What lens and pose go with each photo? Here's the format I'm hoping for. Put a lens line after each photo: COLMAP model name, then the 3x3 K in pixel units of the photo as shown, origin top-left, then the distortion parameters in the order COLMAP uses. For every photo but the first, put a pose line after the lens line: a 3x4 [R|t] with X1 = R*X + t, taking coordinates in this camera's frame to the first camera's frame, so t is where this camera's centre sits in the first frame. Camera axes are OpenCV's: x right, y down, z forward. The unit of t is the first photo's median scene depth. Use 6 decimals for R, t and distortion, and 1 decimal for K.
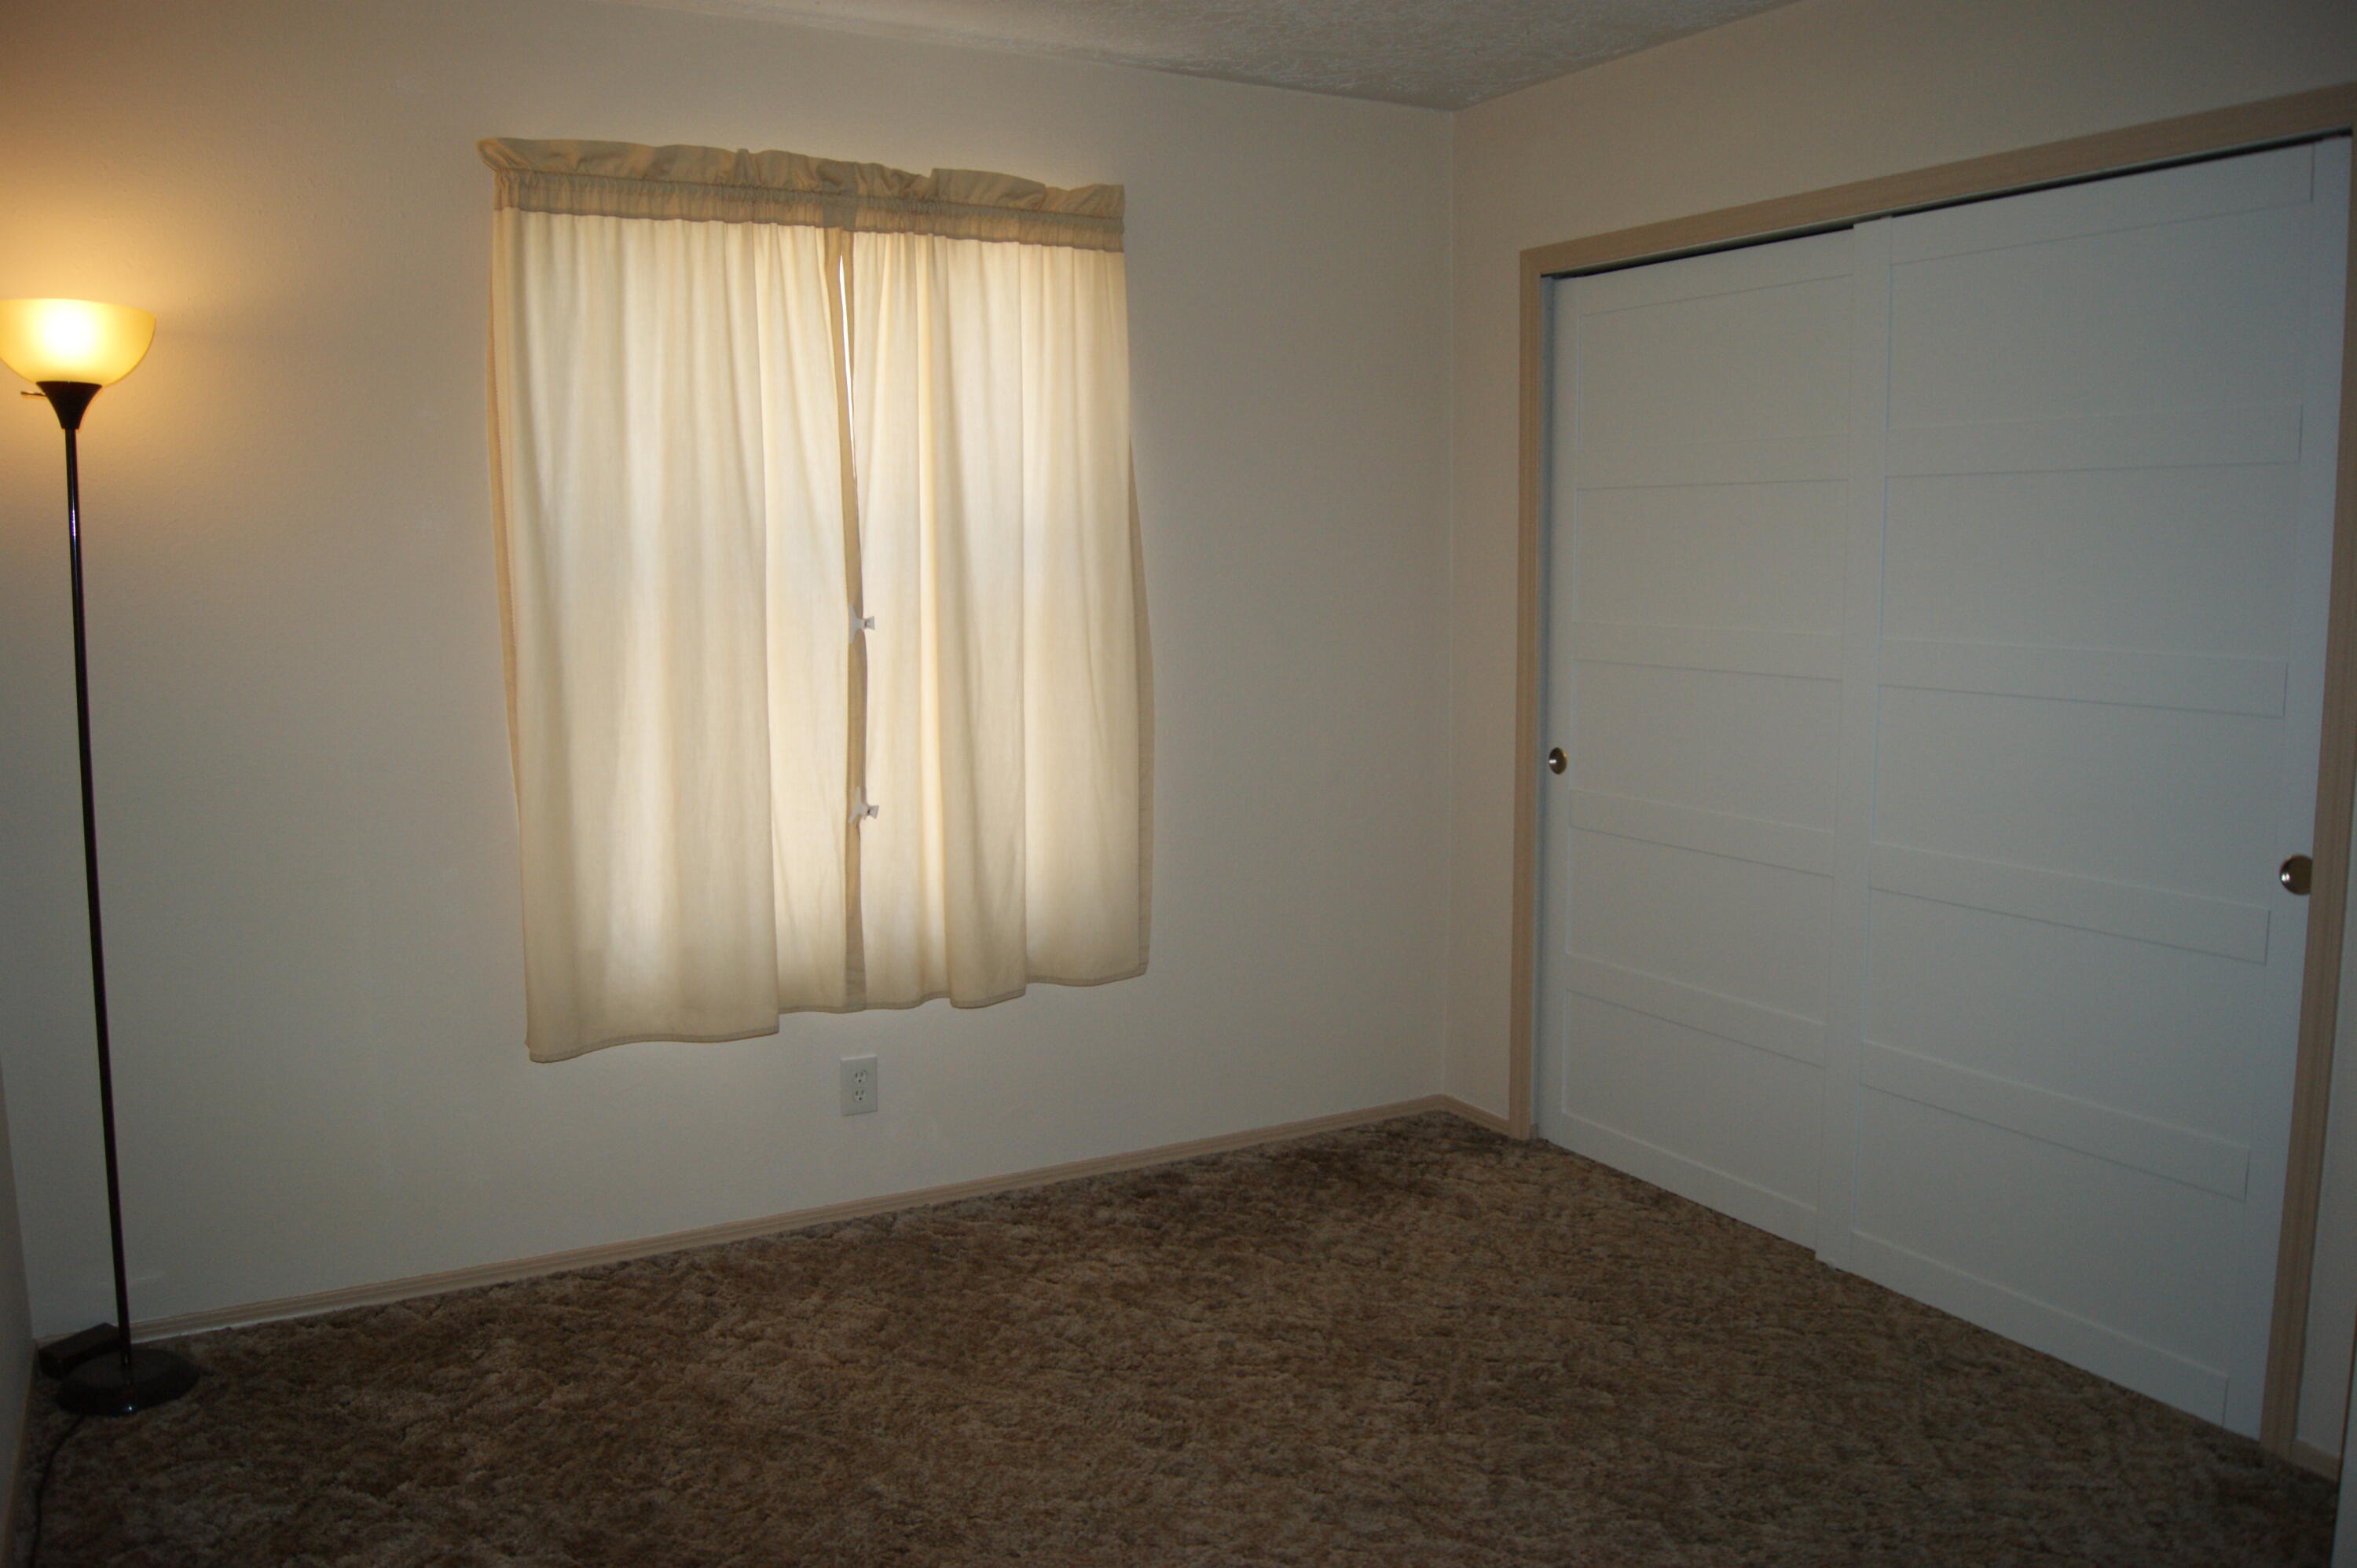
lens RADIAL K [[1833.7, 0, 1180.5], [0, 1833.7, 783.0], [0, 0, 1]] dist [-0.083225, 0.012850]
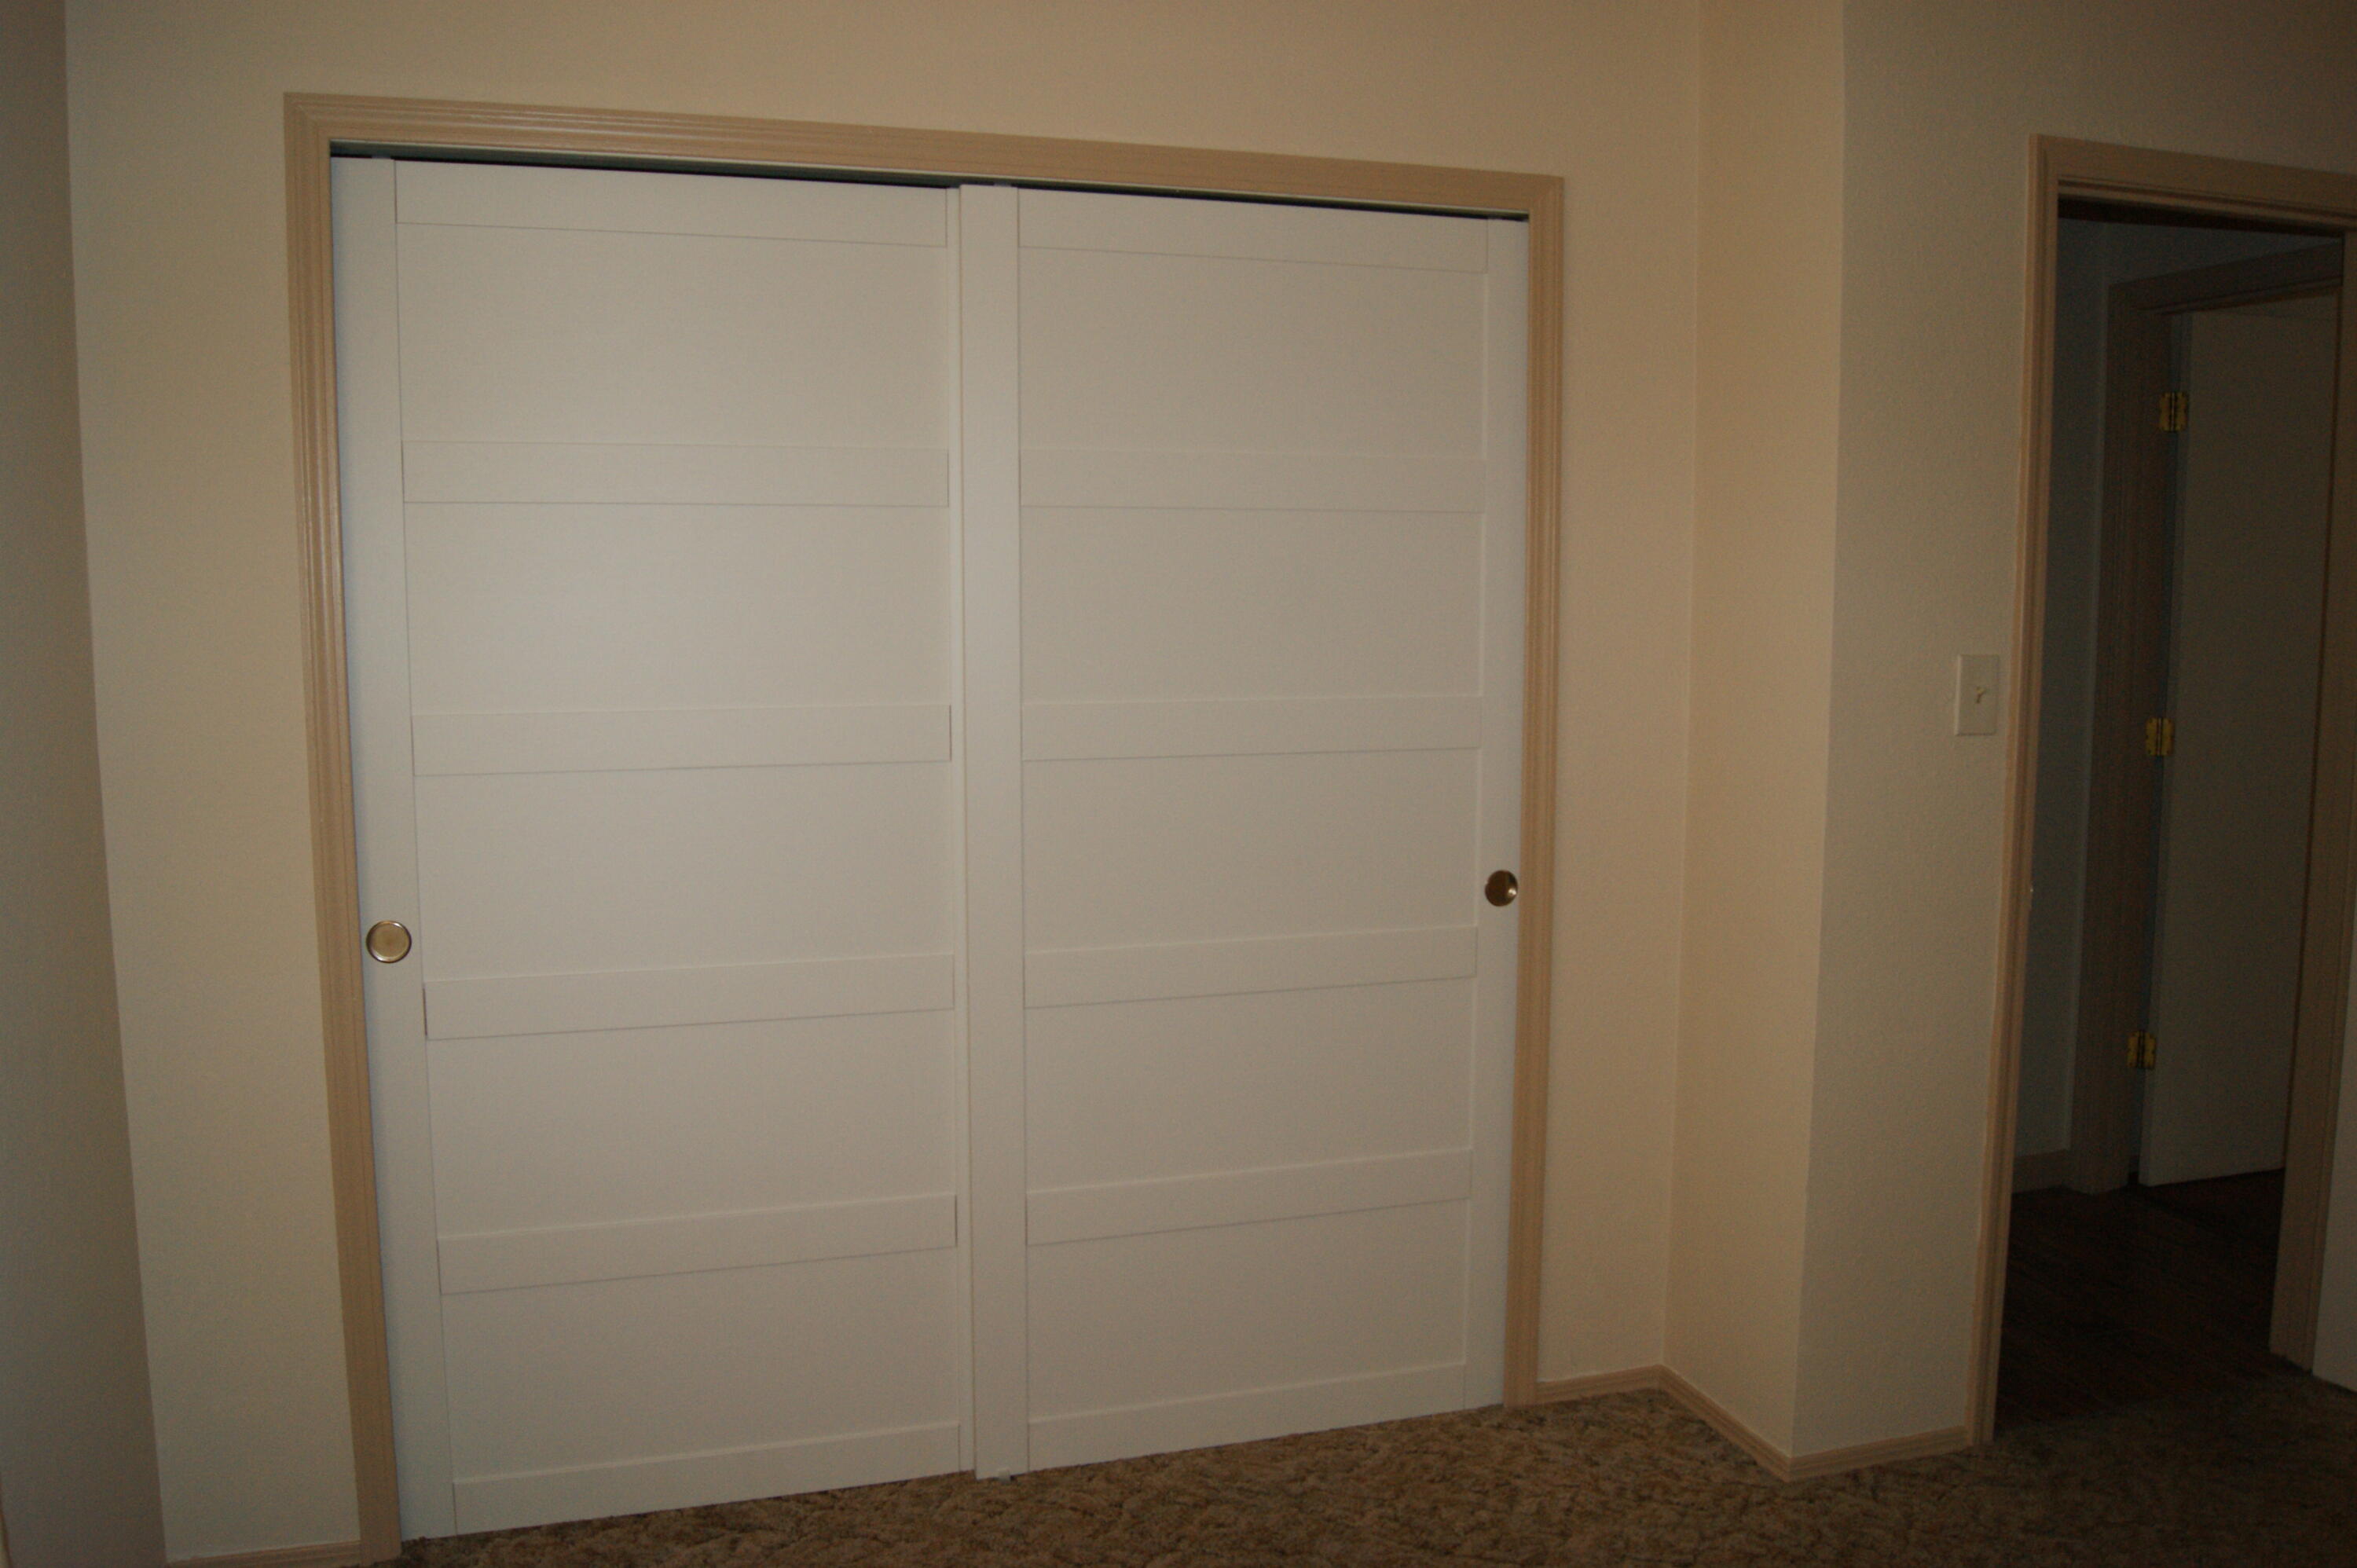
lens RADIAL K [[1833.7, 0, 1186.8], [0, 1833.7, 775.6], [0, 0, 1]] dist [-0.083225, 0.012850]
pose [[0.213770, -0.096513, 0.972105, -0.396885], [0.123639, 0.989778, 0.071078, -0.095221], [-0.969028, 0.104996, 0.223518, 0.733440]]
